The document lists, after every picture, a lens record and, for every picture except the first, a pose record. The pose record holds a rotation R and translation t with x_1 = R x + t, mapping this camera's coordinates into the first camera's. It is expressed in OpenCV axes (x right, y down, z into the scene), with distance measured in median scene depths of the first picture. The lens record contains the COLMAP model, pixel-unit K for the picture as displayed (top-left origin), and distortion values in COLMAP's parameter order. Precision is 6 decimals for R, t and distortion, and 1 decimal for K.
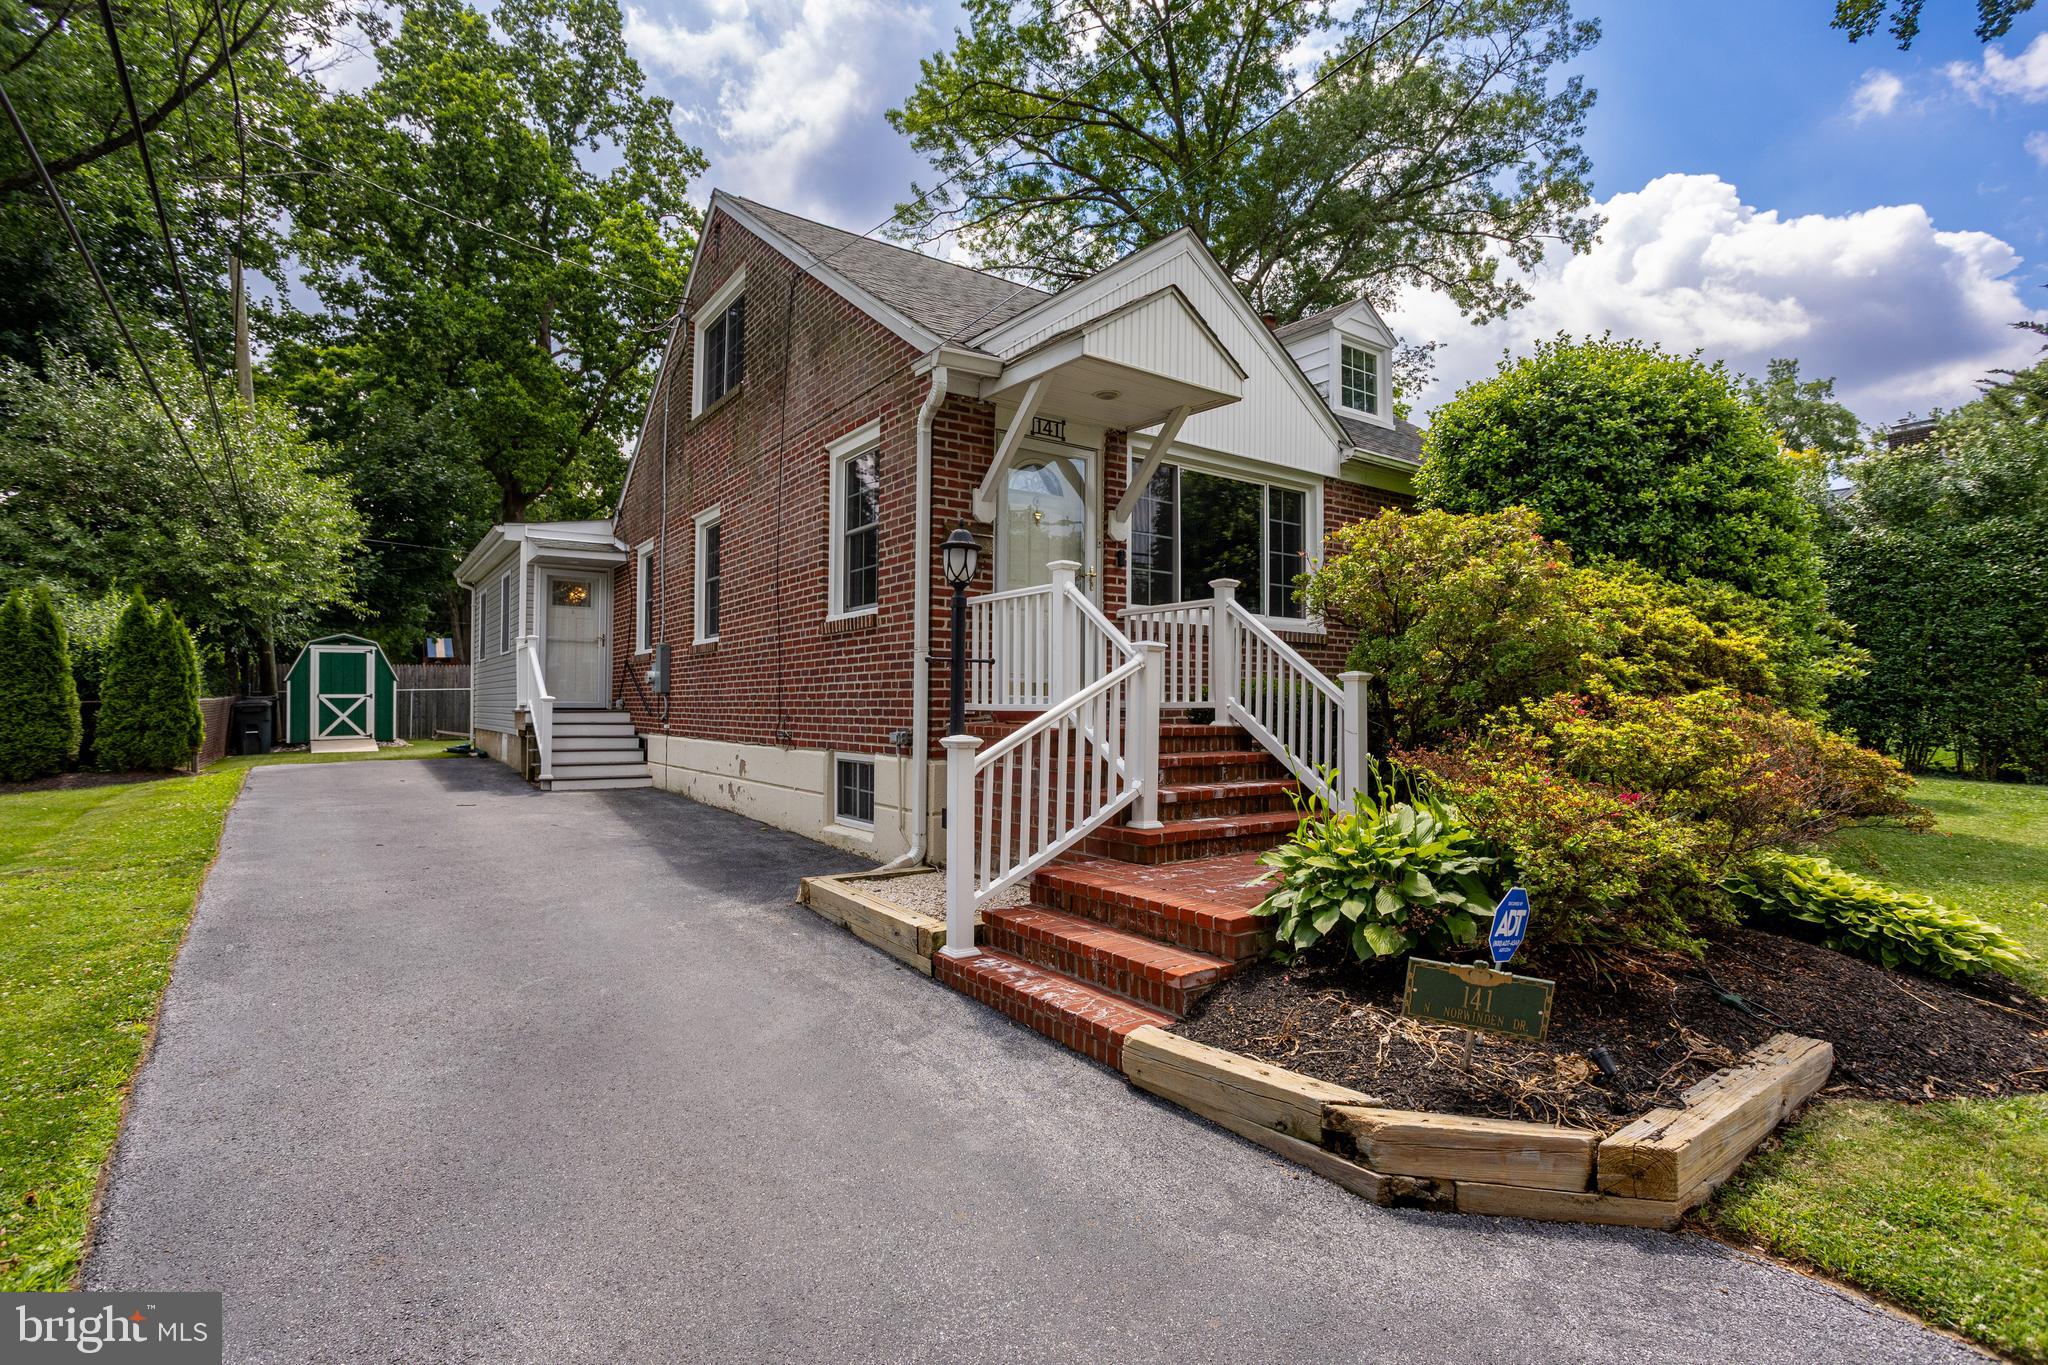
lens RADIAL K [[968.3, 0, 1024.0], [0, 968.3, 682.5], [0, 0, 1]] dist [-0.039533, 0.020953]
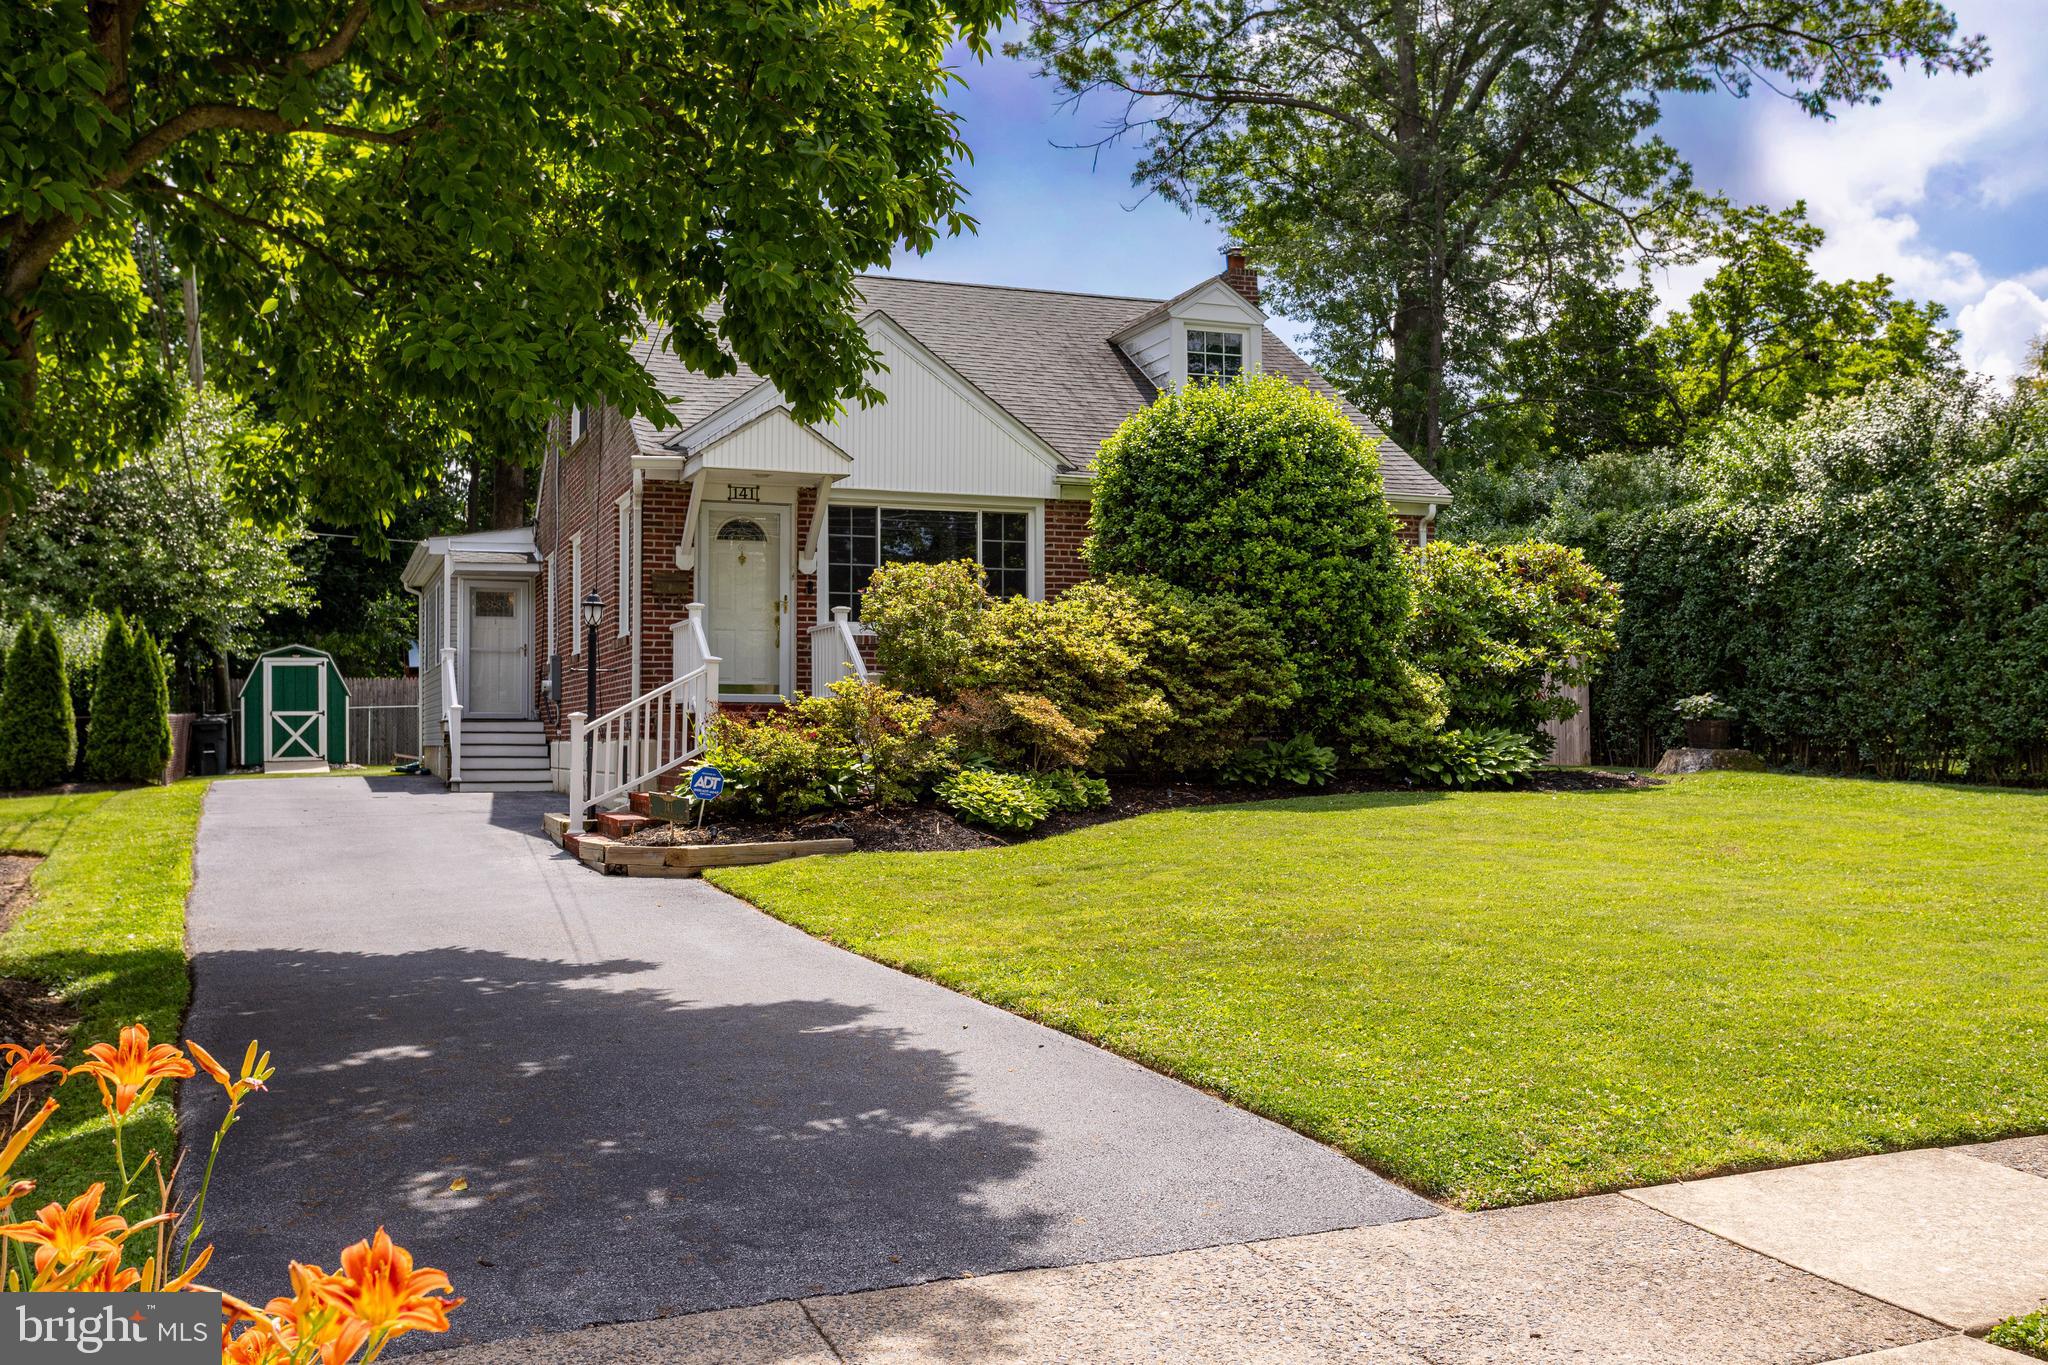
lens RADIAL K [[1844.0, 0, 1024.0], [0, 1844.0, 682.5], [0, 0, 1]] dist [0.010040, 0.007442]
pose [[0.967725, -0.014081, -0.251617, 0.555266], [0.012003, 0.999880, -0.009792, 0.014417], [0.251724, 0.006455, 0.967777, -0.731596]]
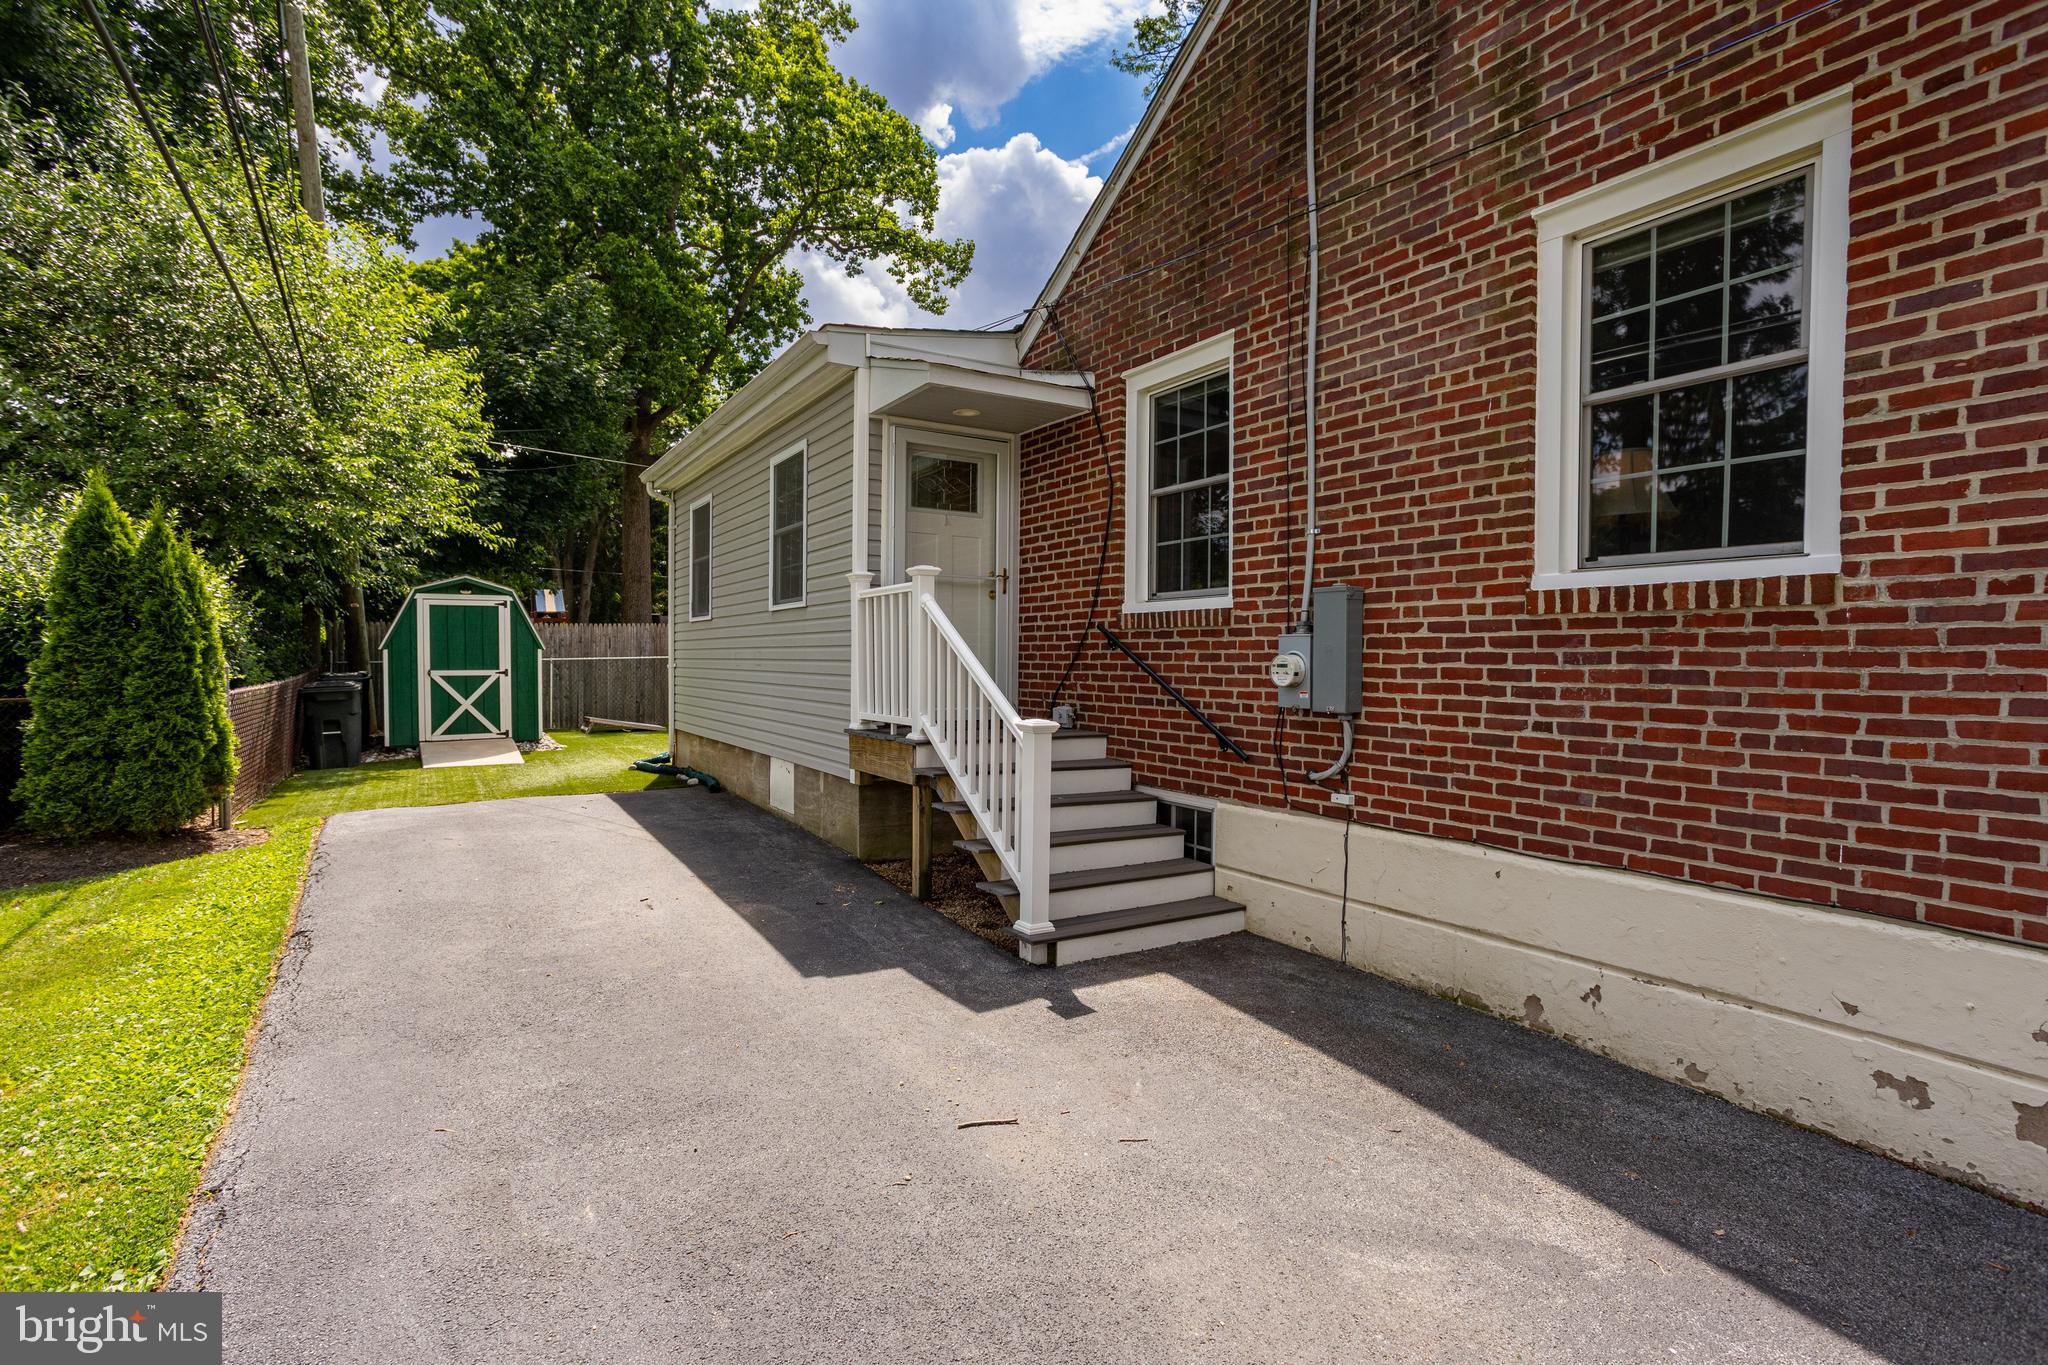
lens RADIAL K [[970.6, 0, 1022.7], [0, 970.6, 679.2], [0, 0, 1]] dist [-0.052752, 0.026464]
pose [[0.997797, 0.009223, -0.065699, -0.410748], [-0.006452, 0.999085, 0.042270, -0.015653], [0.066029, -0.041753, 0.996944, 0.528604]]
